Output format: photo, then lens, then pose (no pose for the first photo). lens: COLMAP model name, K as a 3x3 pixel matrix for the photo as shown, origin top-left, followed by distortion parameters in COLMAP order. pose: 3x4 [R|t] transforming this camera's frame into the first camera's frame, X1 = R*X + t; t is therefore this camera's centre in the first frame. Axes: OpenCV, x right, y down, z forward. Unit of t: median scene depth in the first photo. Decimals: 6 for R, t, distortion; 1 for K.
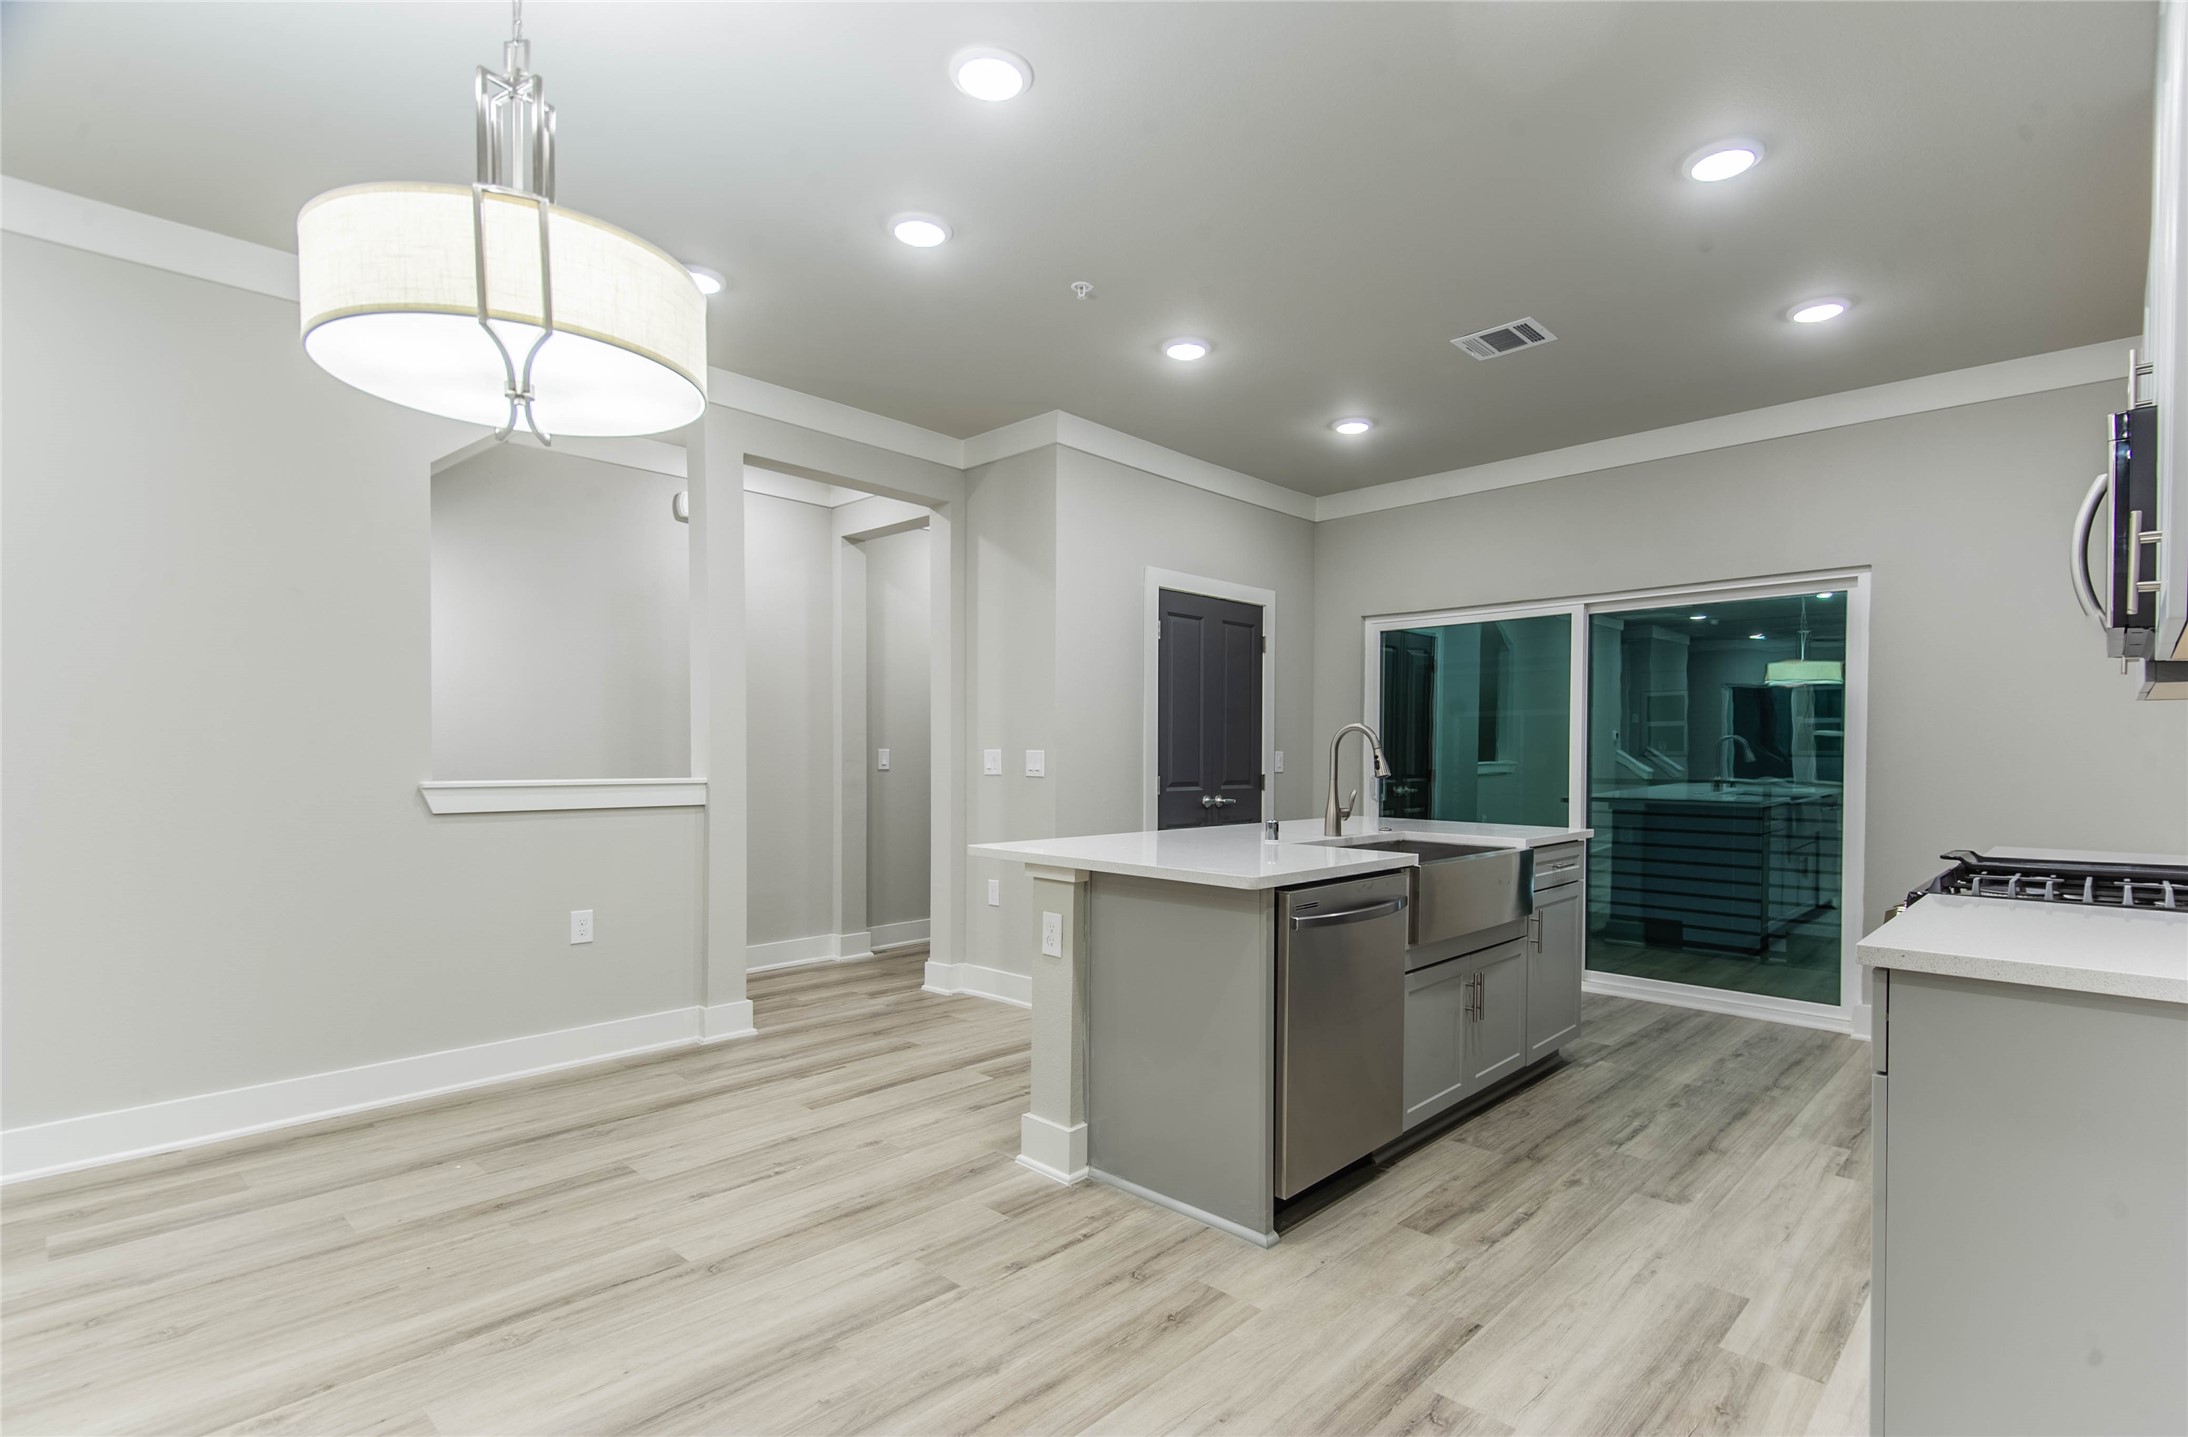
lens RADIAL K [[1031.4, 0, 1137.2], [0, 1031.4, 773.7], [0, 0, 1]] dist [0.032068, -0.002175]
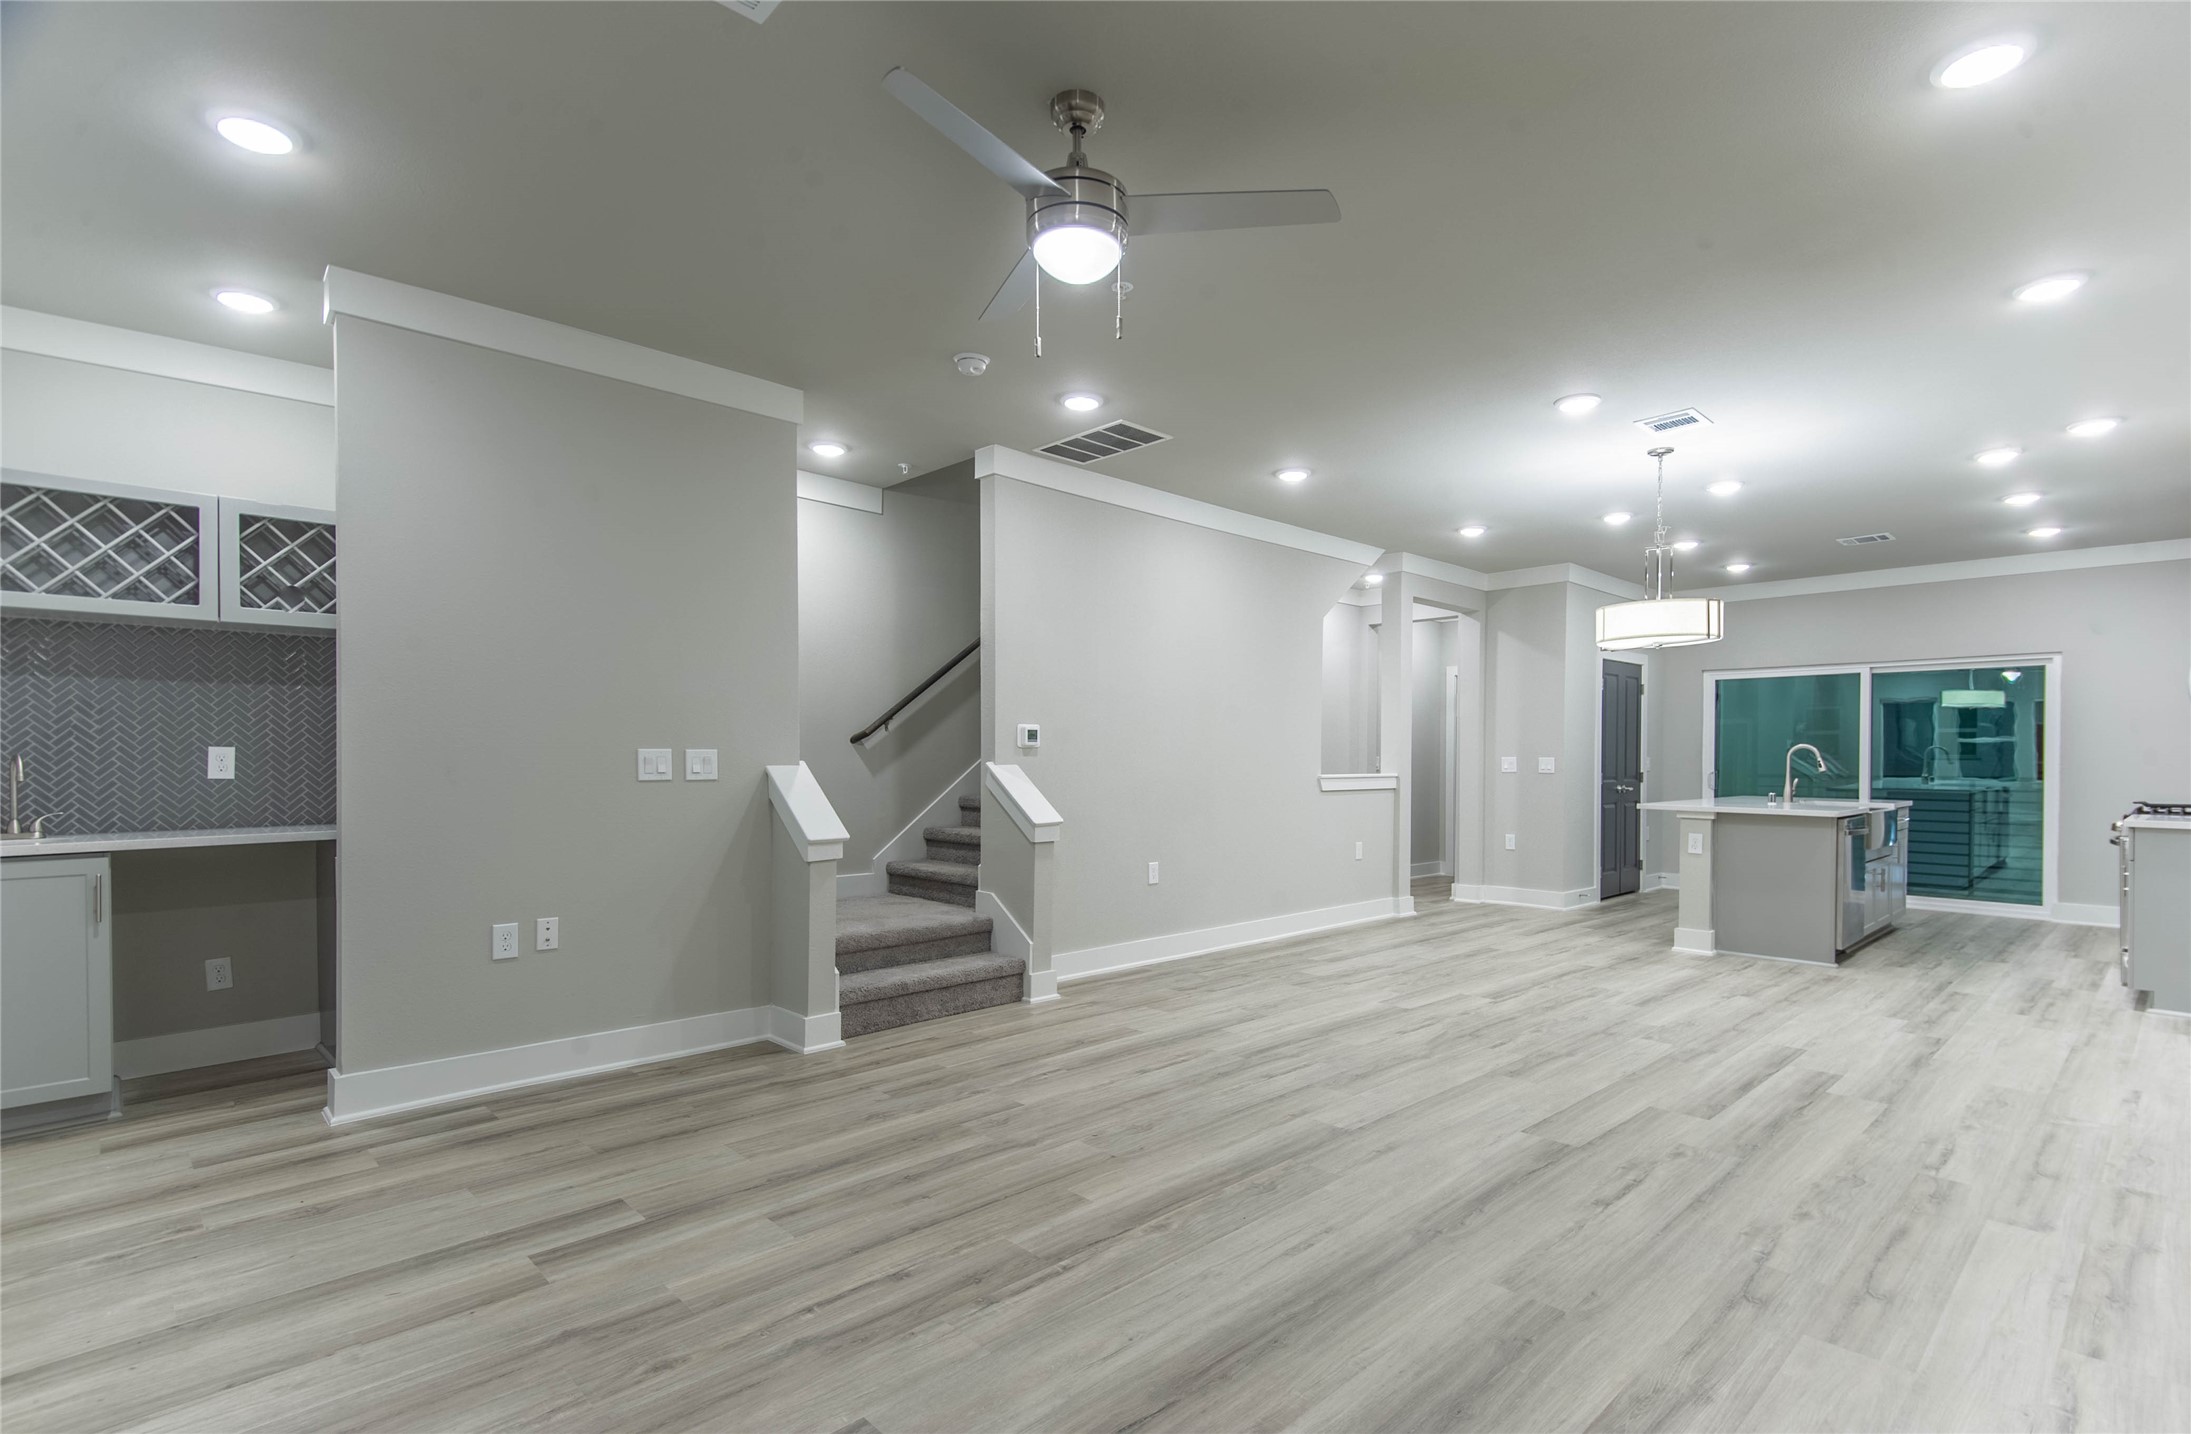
lens RADIAL K [[1032.3, 0, 1103.9], [0, 1032.3, 772.9], [0, 0, 1]] dist [-0.001757, -0.000415]
pose [[0.997439, -0.000966, -0.071521, -0.983167], [0.000746, 0.999995, -0.003106, 0.010281], [0.071524, 0.003045, 0.997434, -1.055487]]
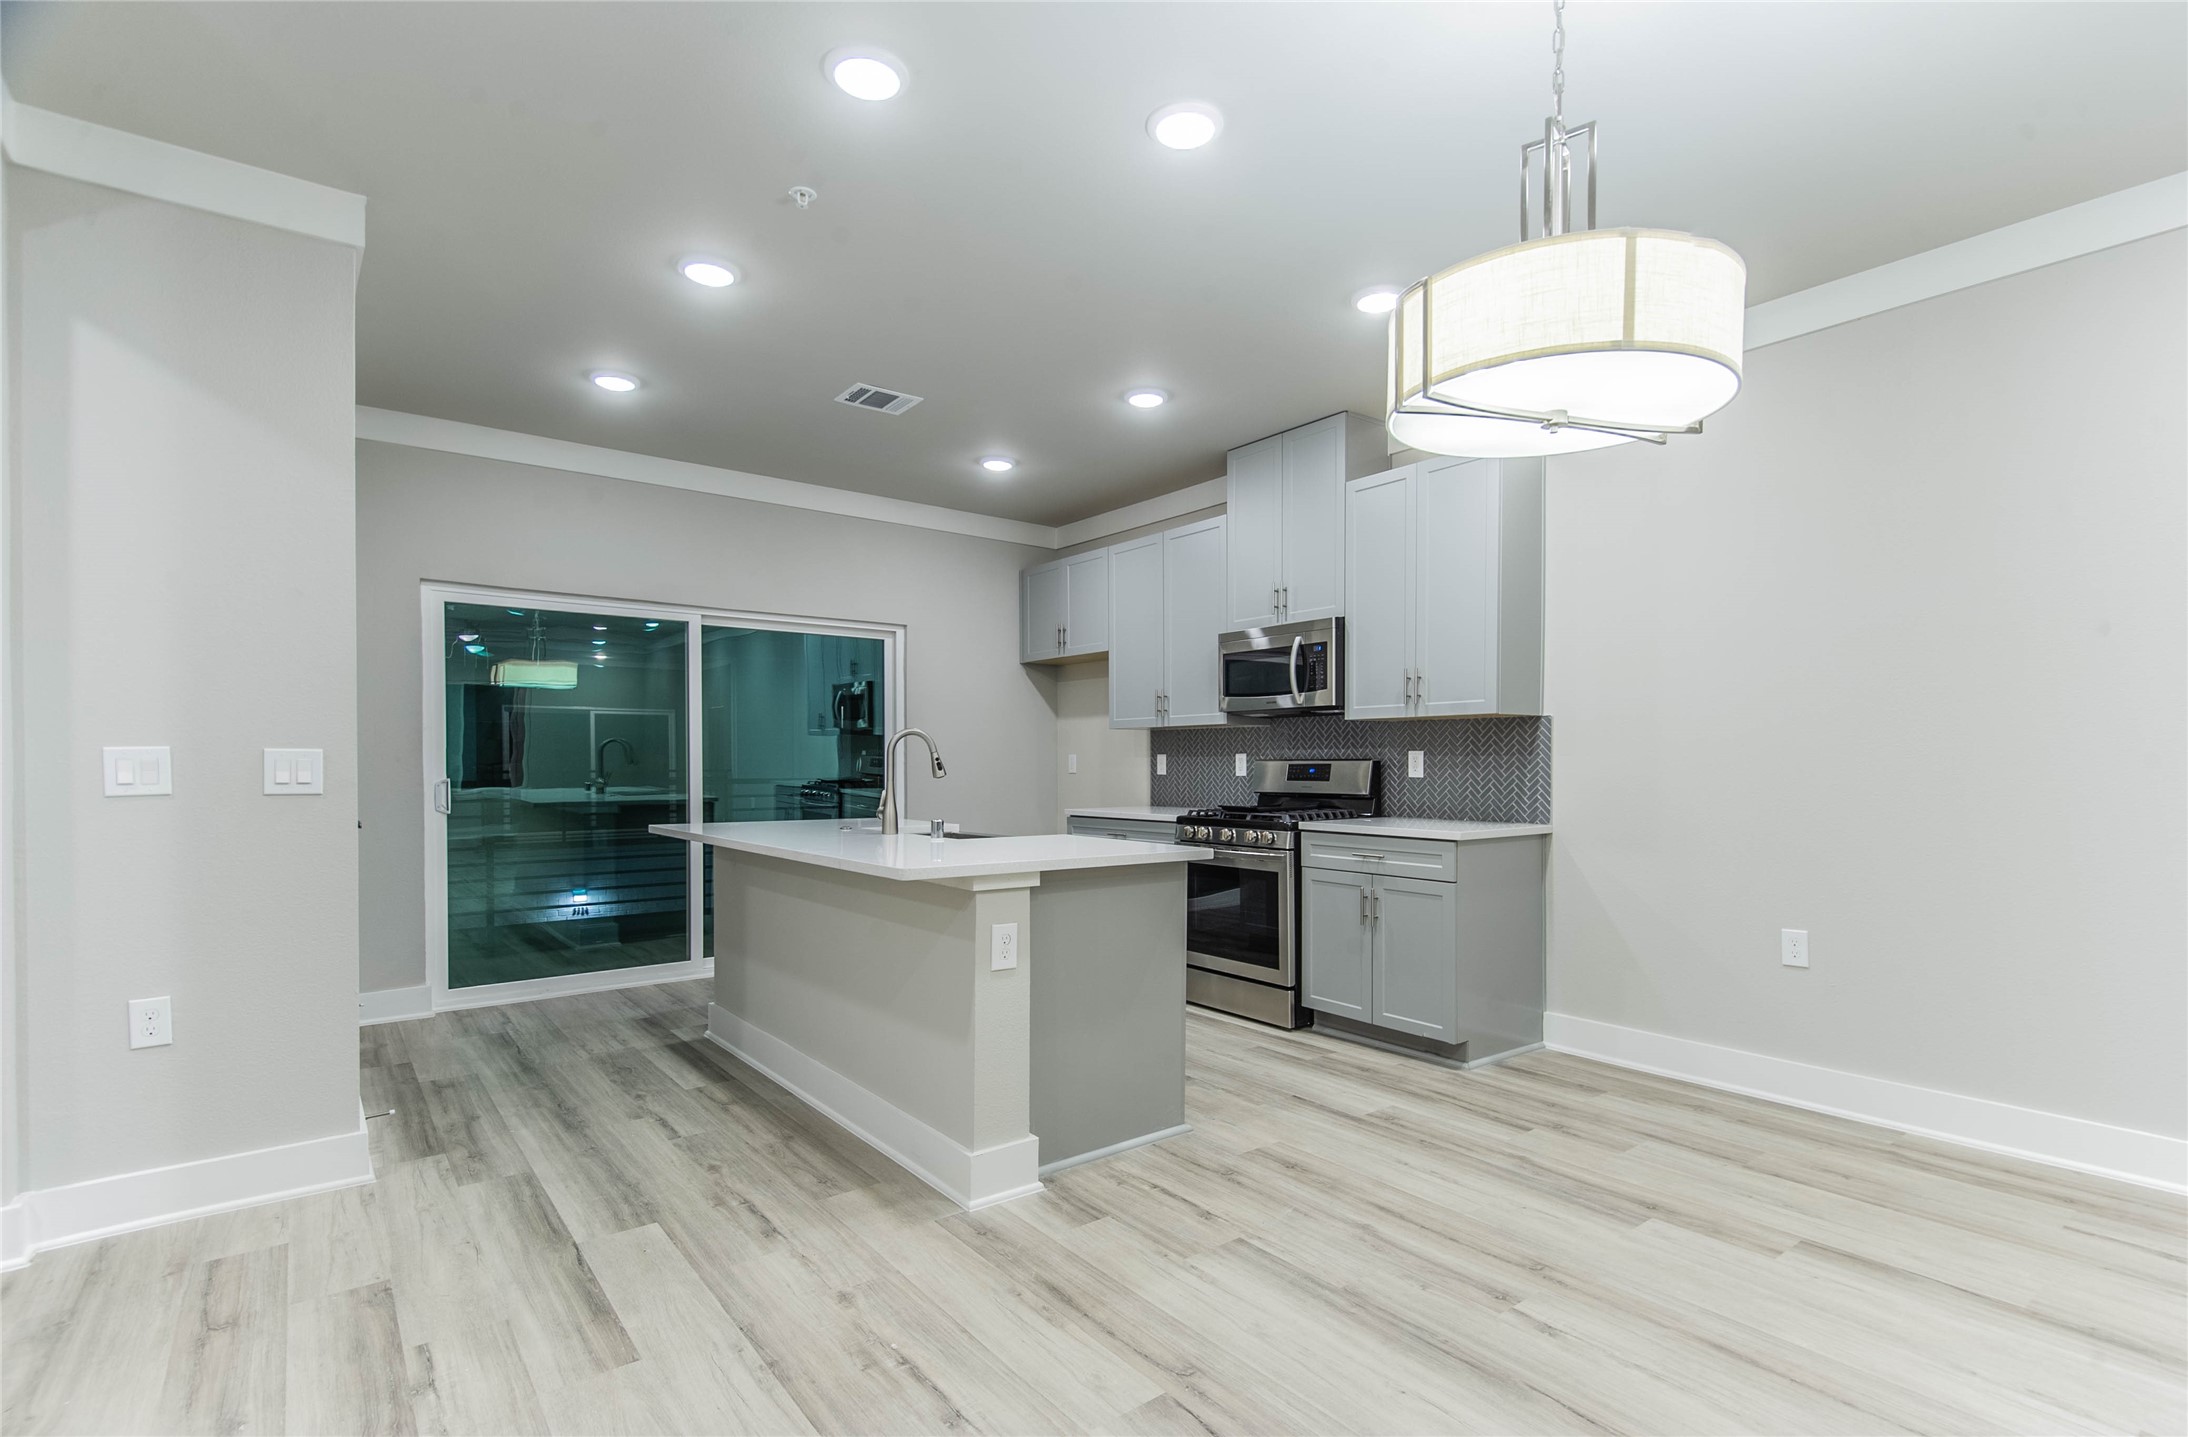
lens RADIAL K [[1031.4, 0, 1113.6], [0, 1031.4, 774.1], [0, 0, 1]] dist [0.032068, -0.002175]
pose [[0.159017, -0.017159, 0.987127, -0.843668], [0.016489, 0.999756, 0.014722, -0.013137], [-0.987138, 0.013936, 0.159261, 0.628263]]
